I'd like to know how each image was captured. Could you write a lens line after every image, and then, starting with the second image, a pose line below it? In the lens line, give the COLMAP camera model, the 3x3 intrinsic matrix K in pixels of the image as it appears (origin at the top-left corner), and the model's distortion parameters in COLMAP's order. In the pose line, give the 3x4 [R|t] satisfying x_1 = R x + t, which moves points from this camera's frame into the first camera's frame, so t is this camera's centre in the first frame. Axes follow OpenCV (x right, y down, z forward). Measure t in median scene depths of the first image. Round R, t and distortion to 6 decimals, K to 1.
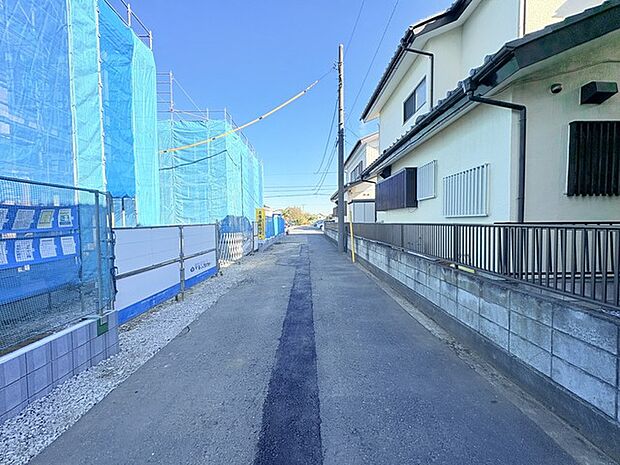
lens RADIAL K [[248.4, 0, 310.7], [0, 248.4, 231.6], [0, 0, 1]] dist [-0.000849, 0.000422]
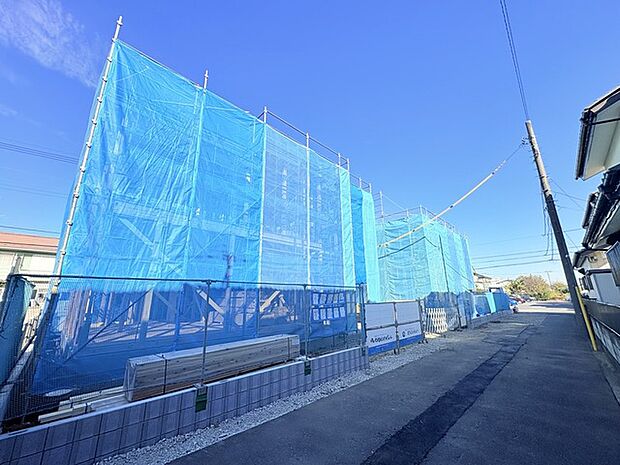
lens RADIAL K [[248.4, 0, 309.9], [0, 248.4, 233.8], [0, 0, 1]] dist [-0.000849, 0.000422]
pose [[0.699092, -0.175838, -0.693074, 0.220006], [-0.025226, 0.962622, -0.269670, -0.002456], [0.714587, 0.206008, 0.668526, -0.428302]]
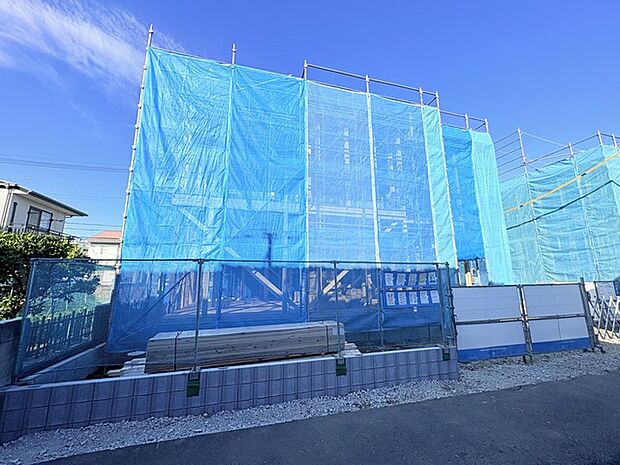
lens RADIAL K [[248.4, 0, 308.7], [0, 248.4, 232.4], [0, 0, 1]] dist [-0.000849, 0.000422]
pose [[0.258603, -0.169708, -0.950959, 0.215133], [-0.034729, 0.982177, -0.184724, -0.015373], [0.965359, 0.080795, 0.248100, -0.096931]]
